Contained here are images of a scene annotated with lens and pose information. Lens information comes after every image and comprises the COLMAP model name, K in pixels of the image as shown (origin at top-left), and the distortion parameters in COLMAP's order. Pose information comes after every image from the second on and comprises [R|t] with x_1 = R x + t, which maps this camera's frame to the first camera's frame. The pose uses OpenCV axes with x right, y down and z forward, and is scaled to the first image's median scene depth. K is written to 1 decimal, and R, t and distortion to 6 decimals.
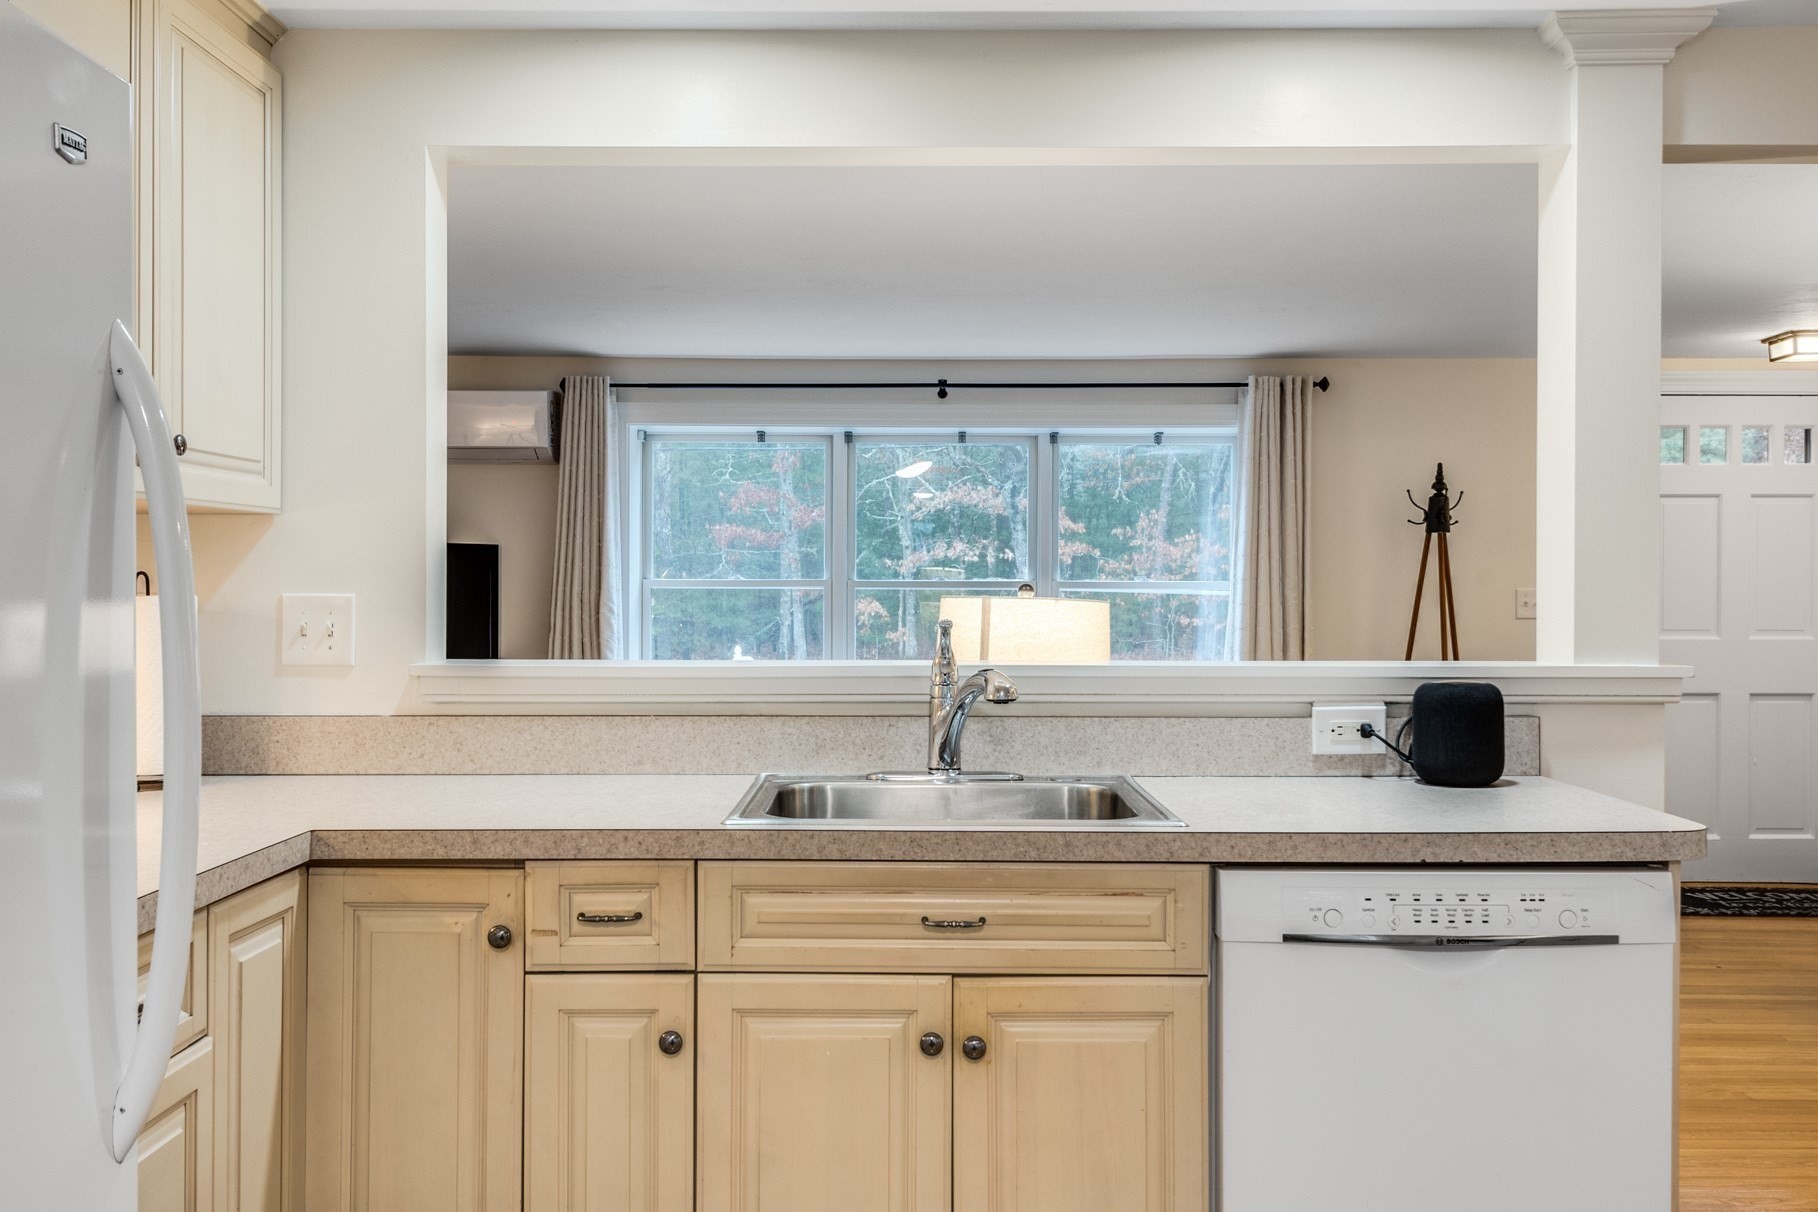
lens RADIAL K [[1602.2, 0, 910.2], [0, 1602.2, 596.4], [0, 0, 1]] dist [0.016351, -0.004103]
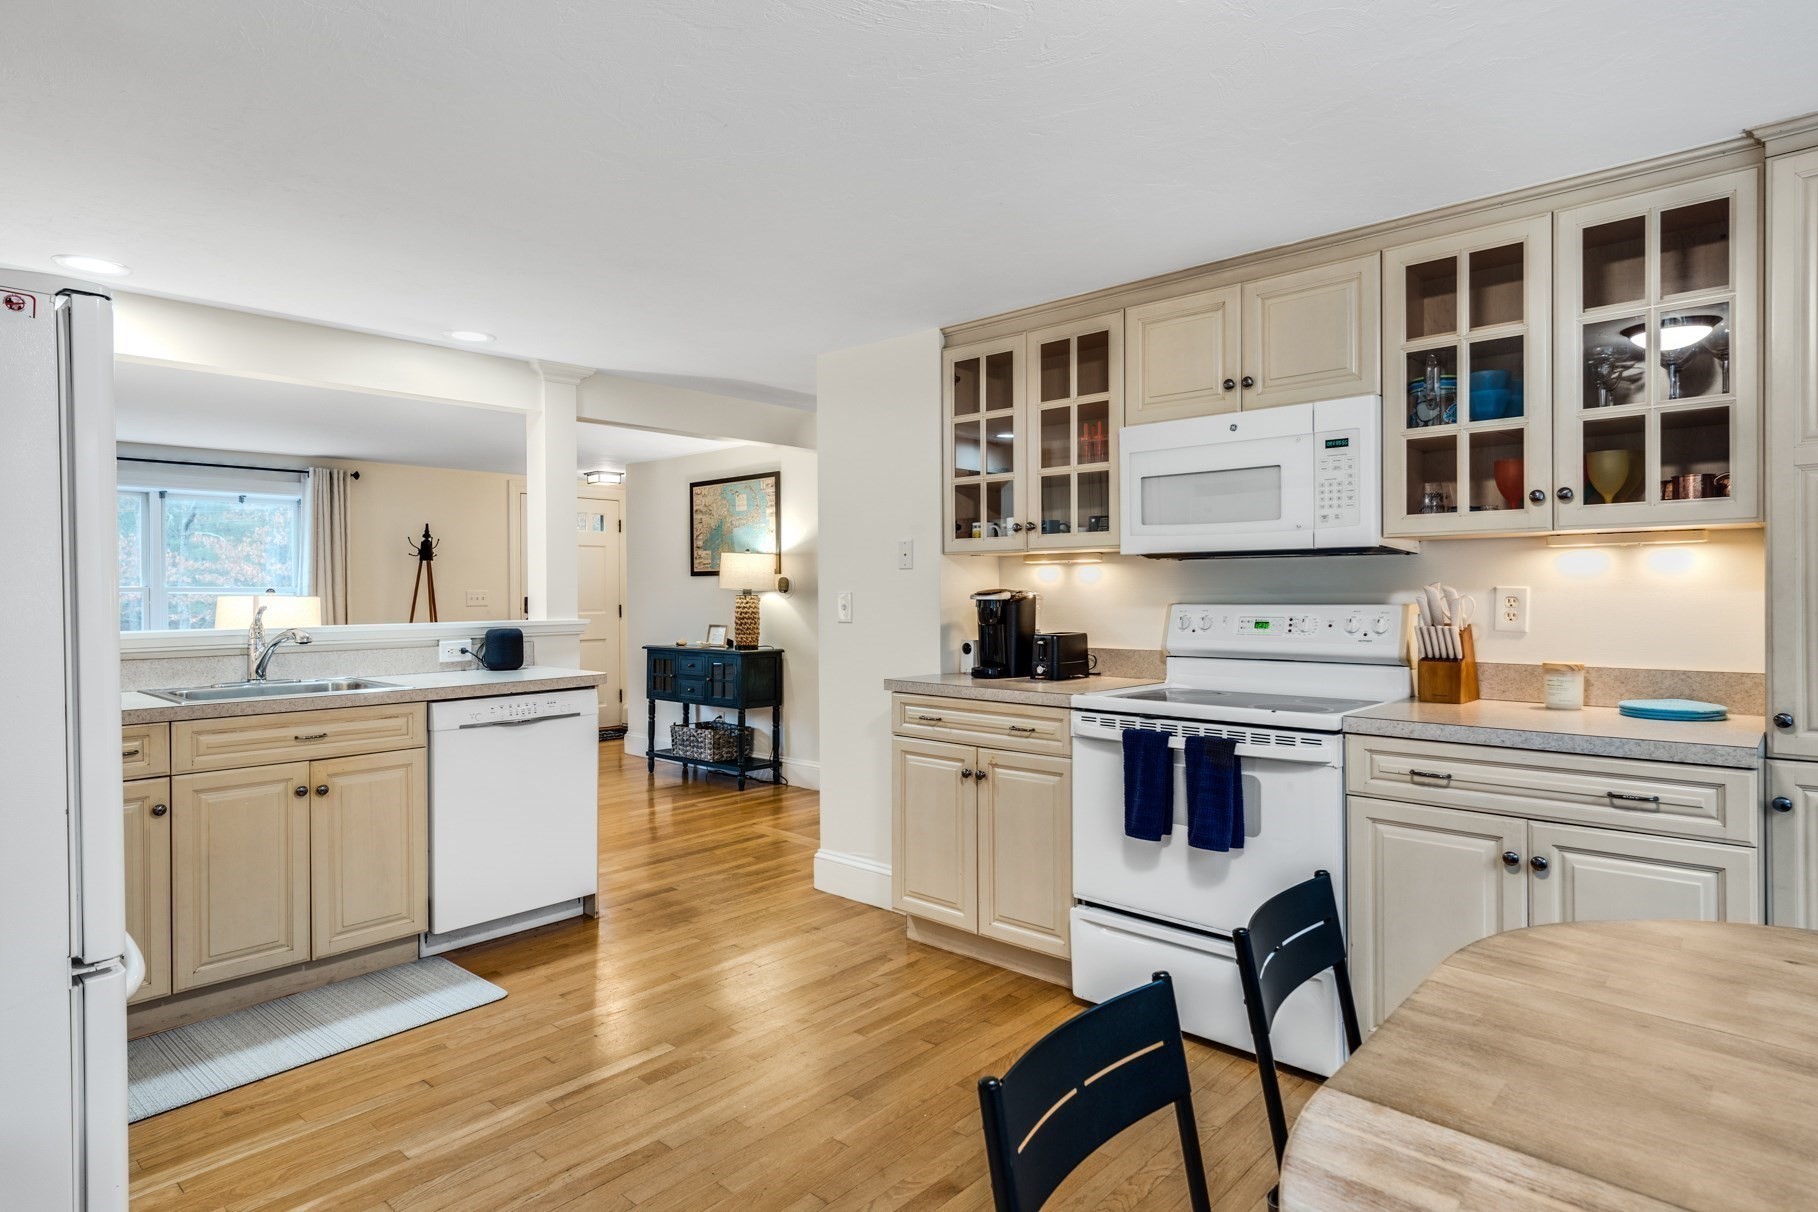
lens RADIAL K [[939.9, 0, 911.7], [0, 939.9, 598.3], [0, 0, 1]] dist [0.003460, -0.000577]
pose [[0.663393, -0.011383, 0.748184, -0.310205], [0.008795, 0.999934, 0.007415, 0.002649], [-0.748219, 0.001661, 0.663450, -0.403892]]
